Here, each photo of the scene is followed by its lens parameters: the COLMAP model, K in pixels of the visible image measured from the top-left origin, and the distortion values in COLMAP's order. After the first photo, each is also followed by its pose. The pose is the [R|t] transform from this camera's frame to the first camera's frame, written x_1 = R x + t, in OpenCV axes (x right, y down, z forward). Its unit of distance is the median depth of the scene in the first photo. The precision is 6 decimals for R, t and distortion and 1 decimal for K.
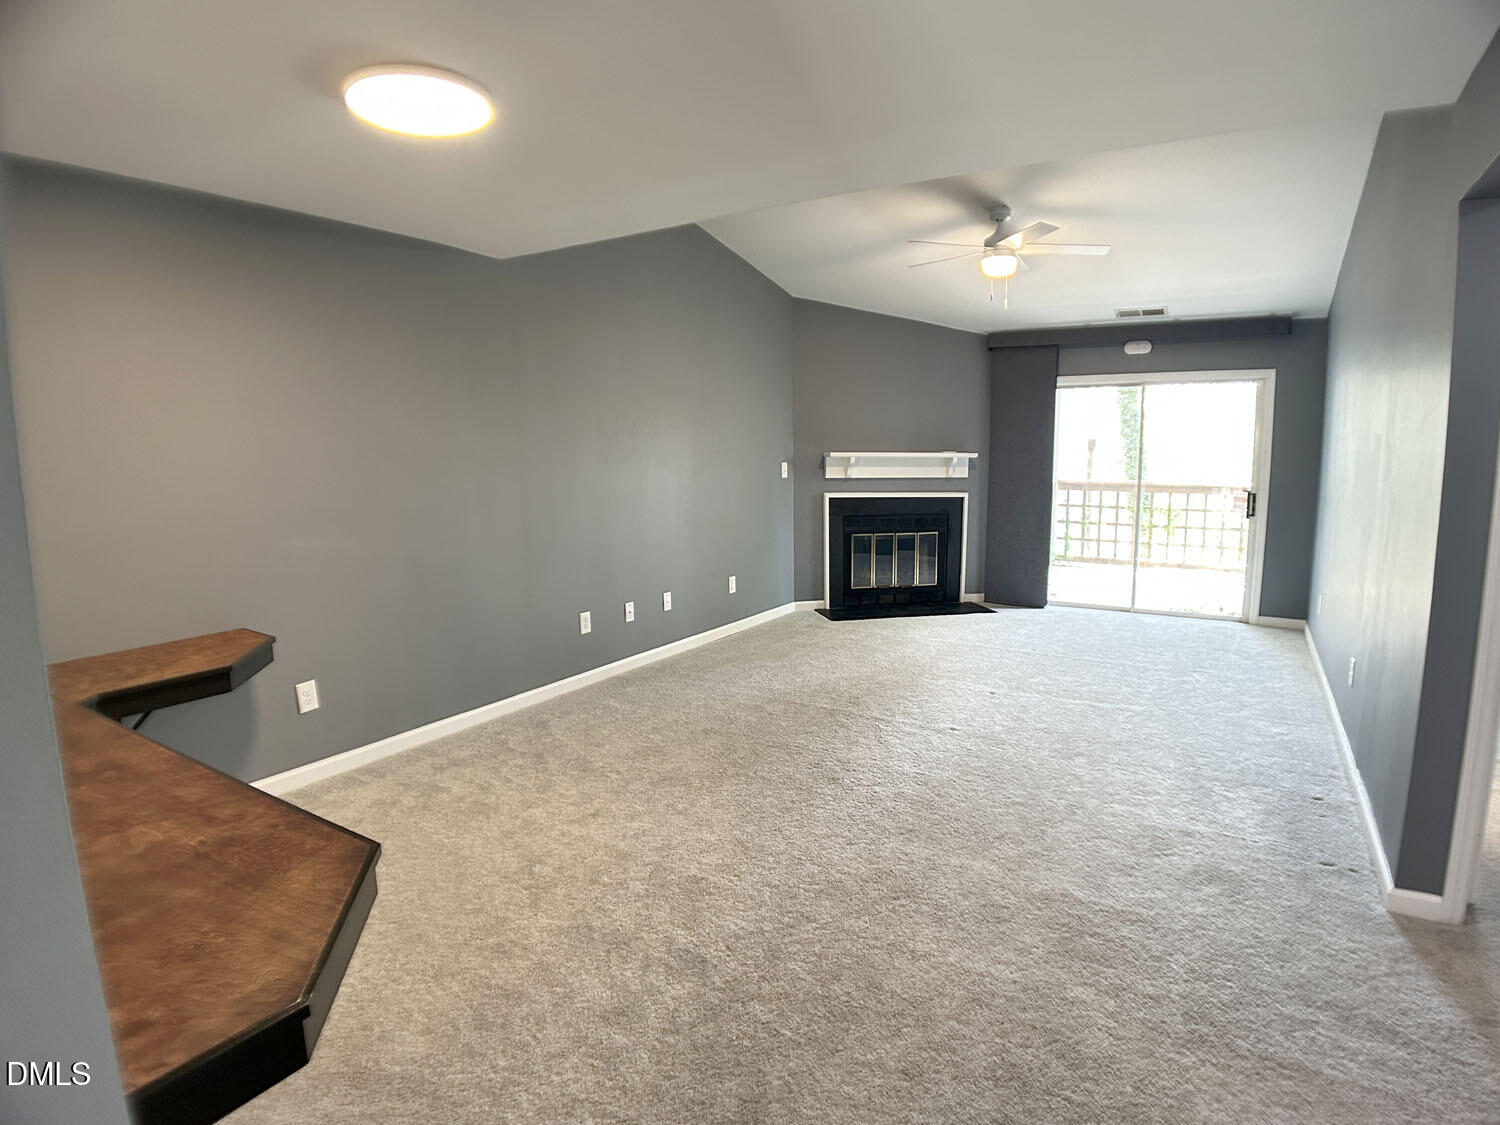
lens RADIAL K [[822.2, 0, 741.0], [0, 822.2, 559.7], [0, 0, 1]] dist [-0.073405, -0.001155]
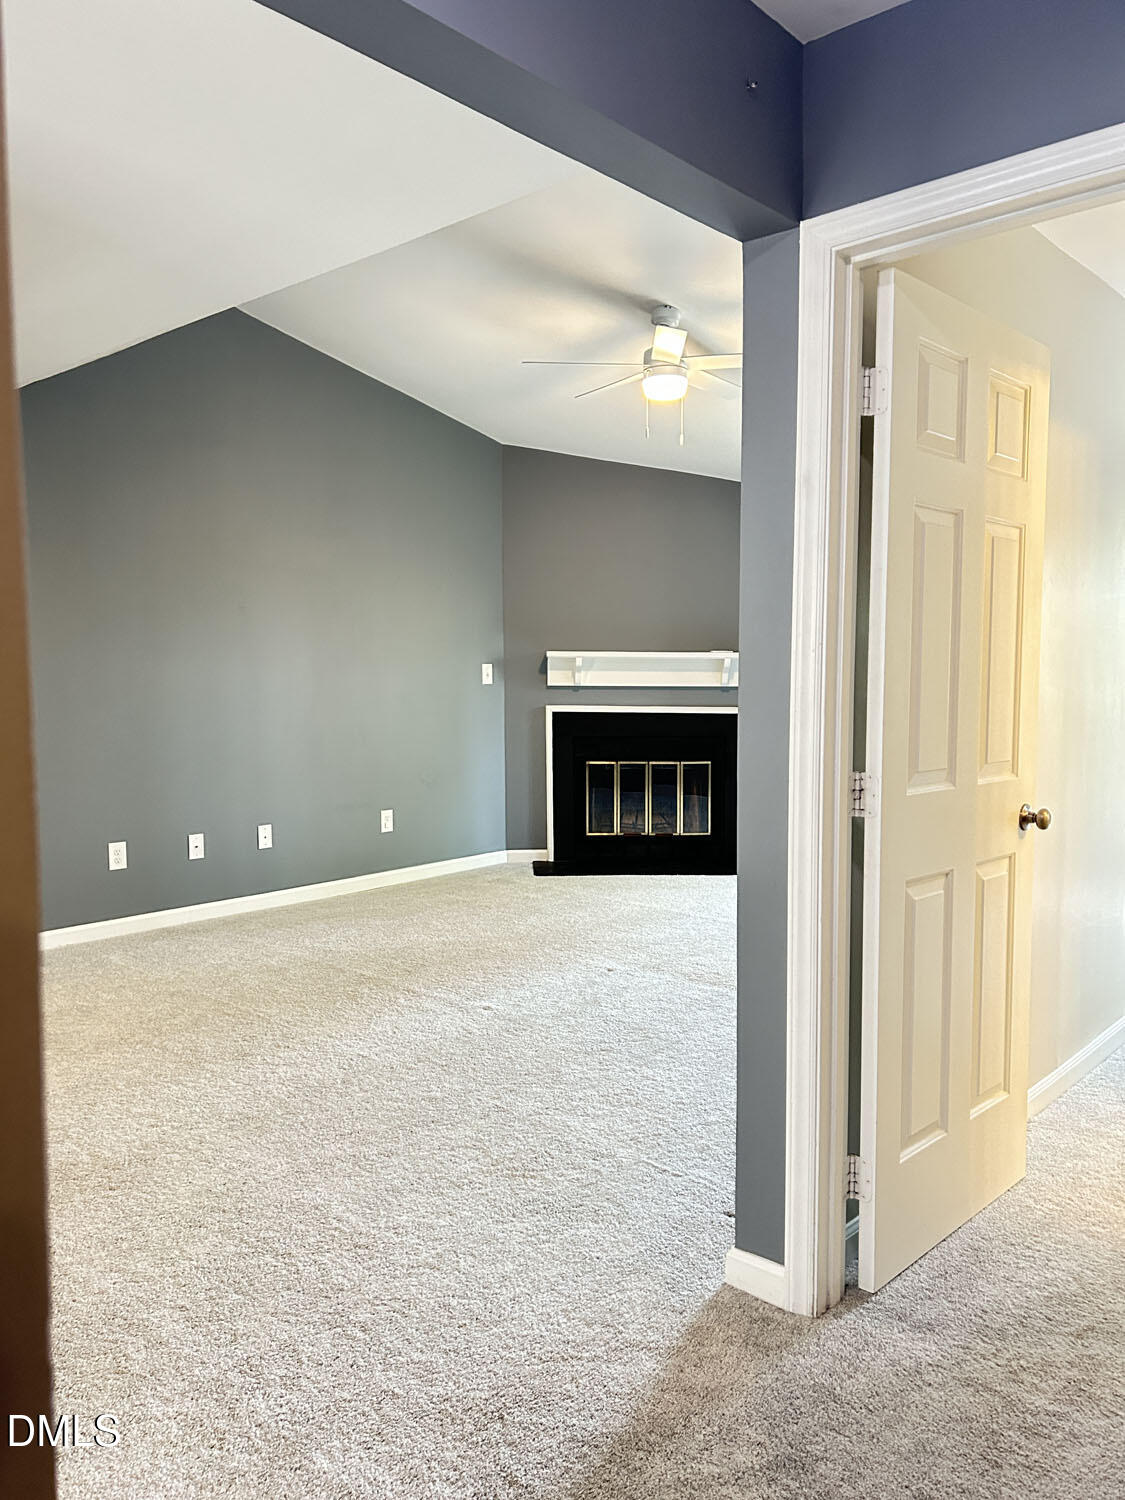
lens RADIAL K [[1136.2, 0, 562.5], [0, 1136.2, 750.0], [0, 0, 1]] dist [0.081018, -0.108168]
pose [[0.985214, 0.017853, -0.170396, 0.295571], [-0.028052, 0.997943, -0.057637, 0.018600], [0.169017, 0.061565, 0.983689, -0.013484]]
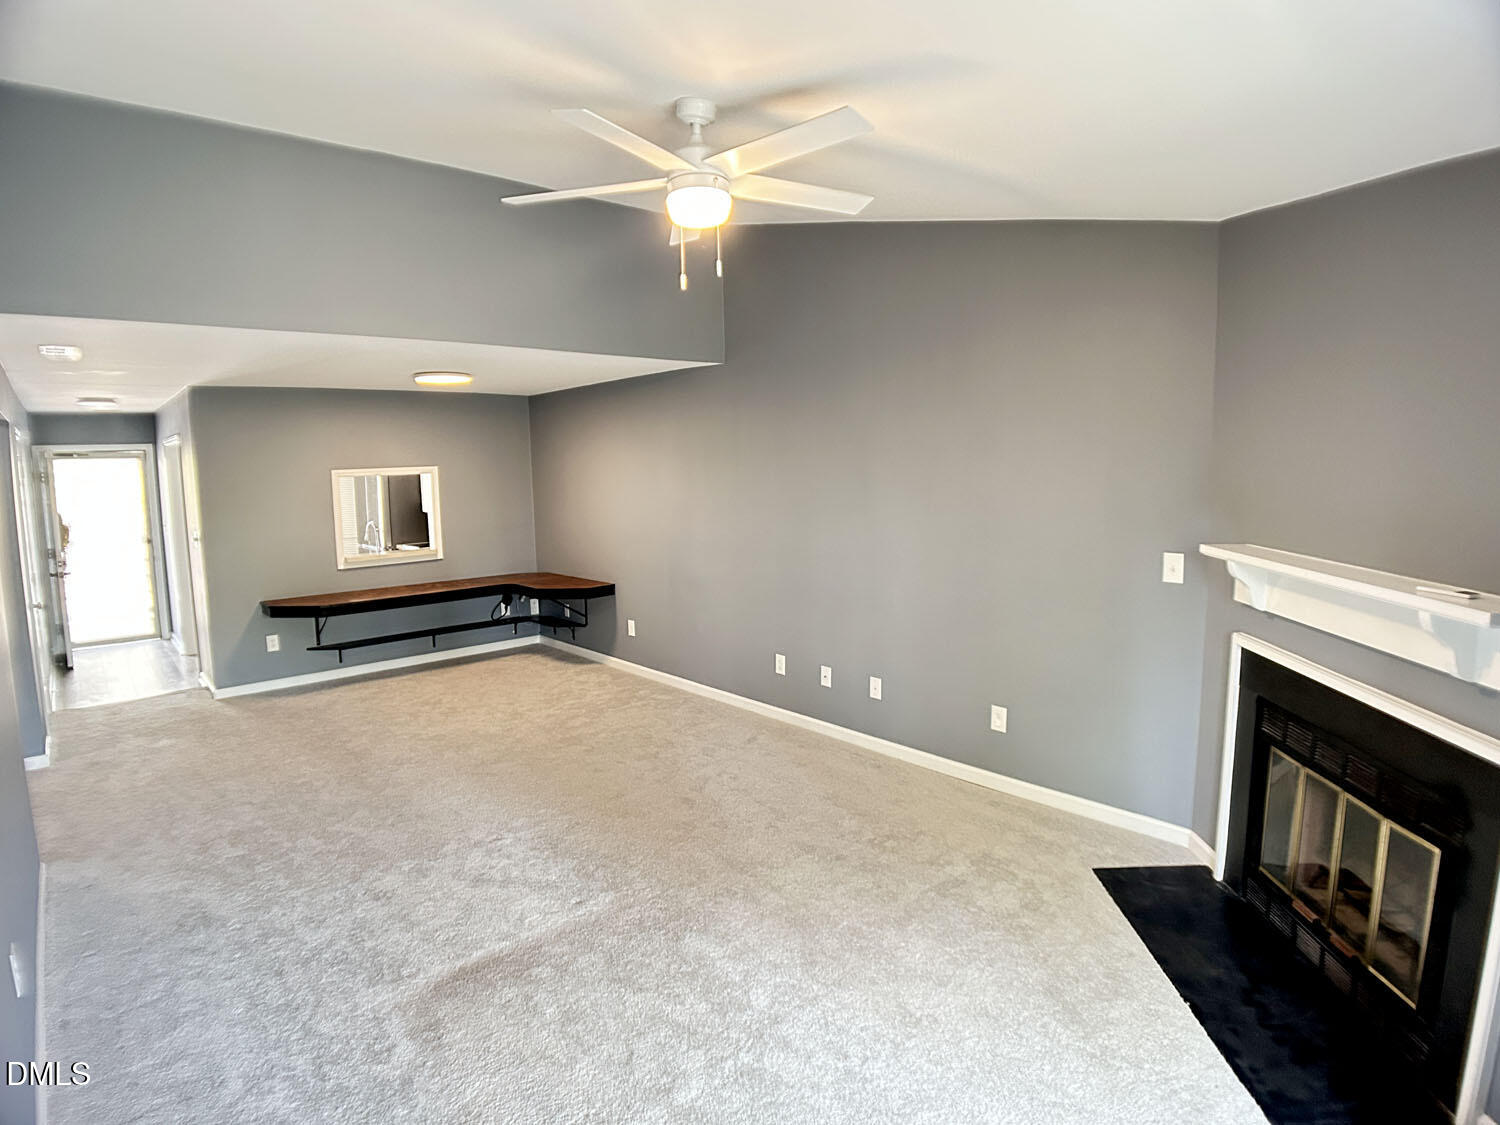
lens RADIAL K [[822.2, 0, 741.0], [0, 822.2, 559.7], [0, 0, 1]] dist [-0.073405, -0.001155]
pose [[-0.271182, 0.130883, -0.953588, 0.593383], [-0.111284, 0.979805, 0.166128, -0.164622], [0.956073, 0.151170, -0.251140, 0.849014]]
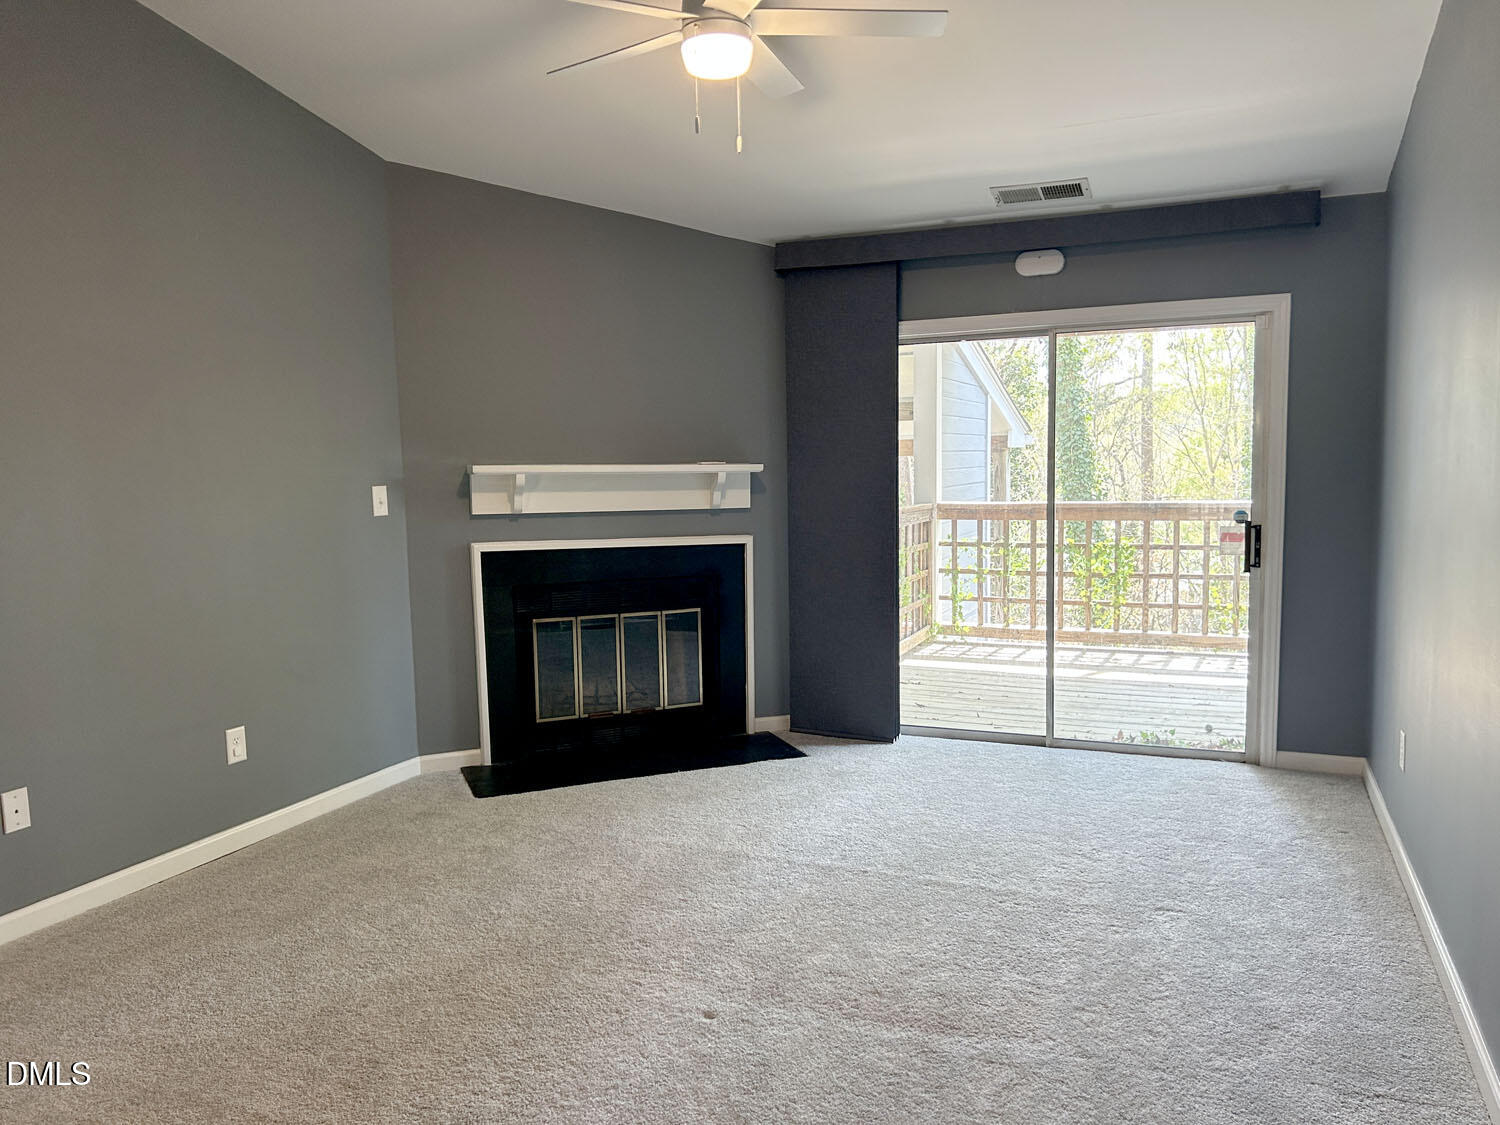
lens RADIAL K [[1136.2, 0, 761.7], [0, 1136.2, 561.7], [0, 0, 1]] dist [0.081018, -0.108168]
pose [[0.985554, -0.027358, 0.167138, 0.162890], [0.034217, 0.998680, -0.038296, -0.035862], [-0.165870, 0.043462, 0.985189, 0.258804]]
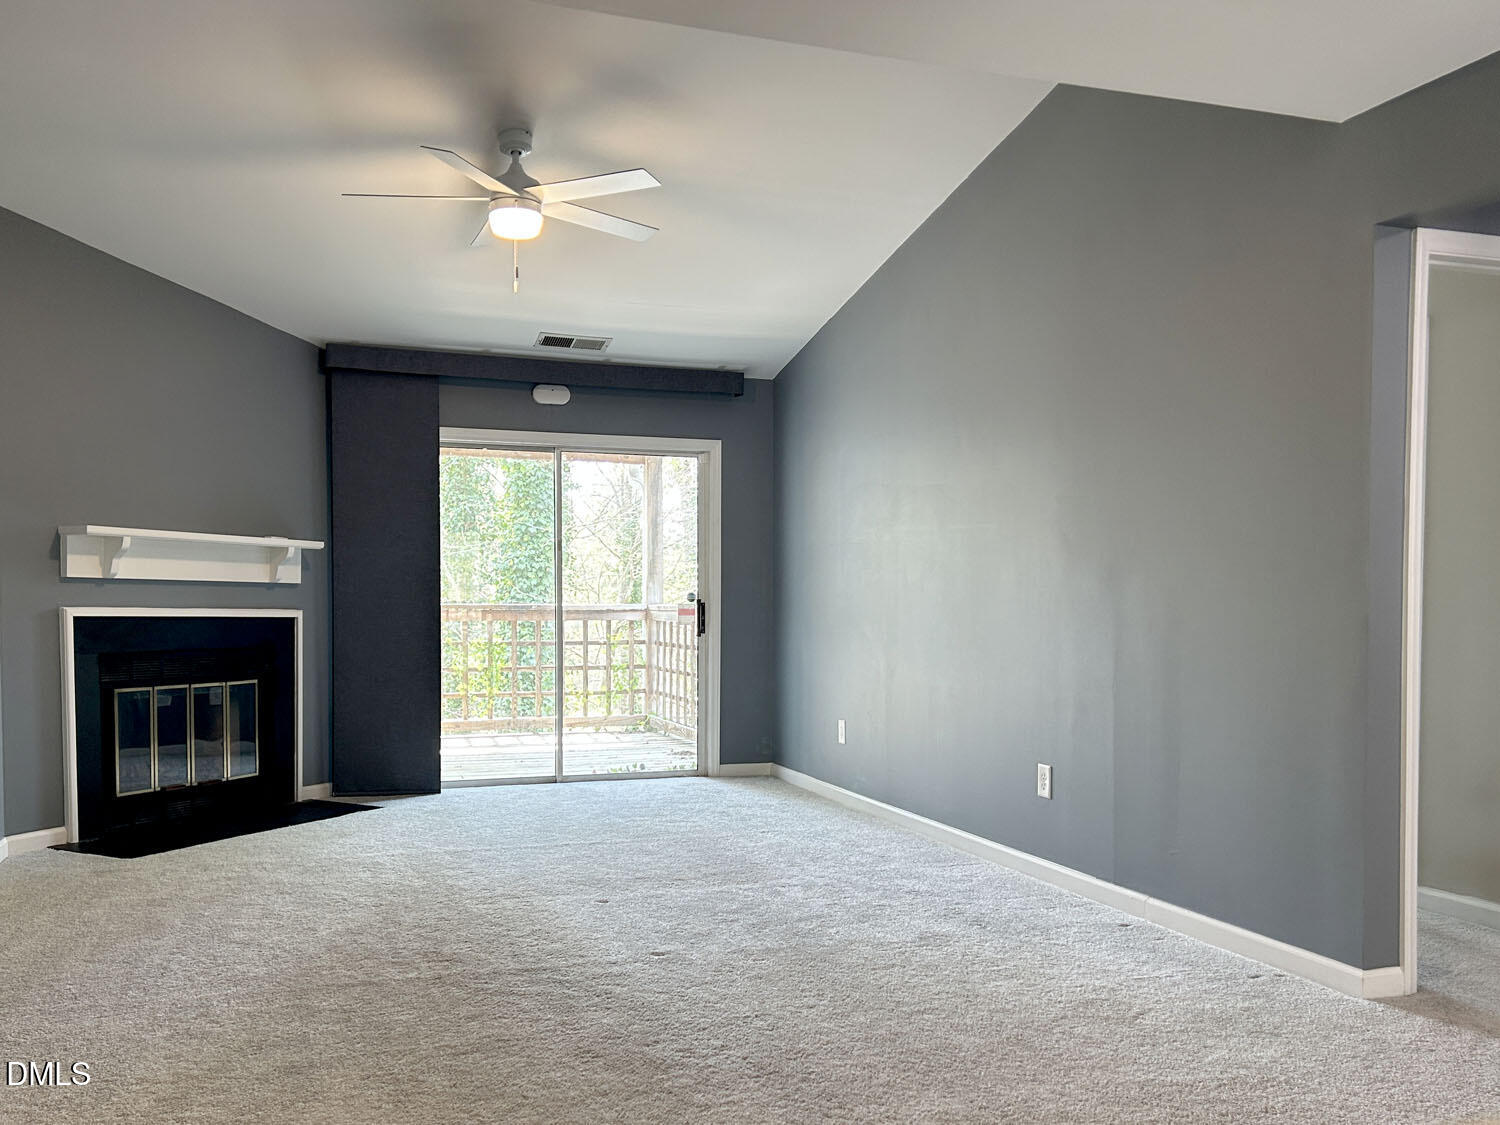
lens RADIAL K [[1298.2, 0, 748.0], [0, 1298.2, 642.1], [0, 0, 1]] dist [0.012027, -0.002303]
pose [[0.613877, -0.016024, 0.789239, -0.267342], [0.095843, 0.993911, -0.054368, 0.022249], [-0.783562, 0.109018, 0.611675, 0.199056]]
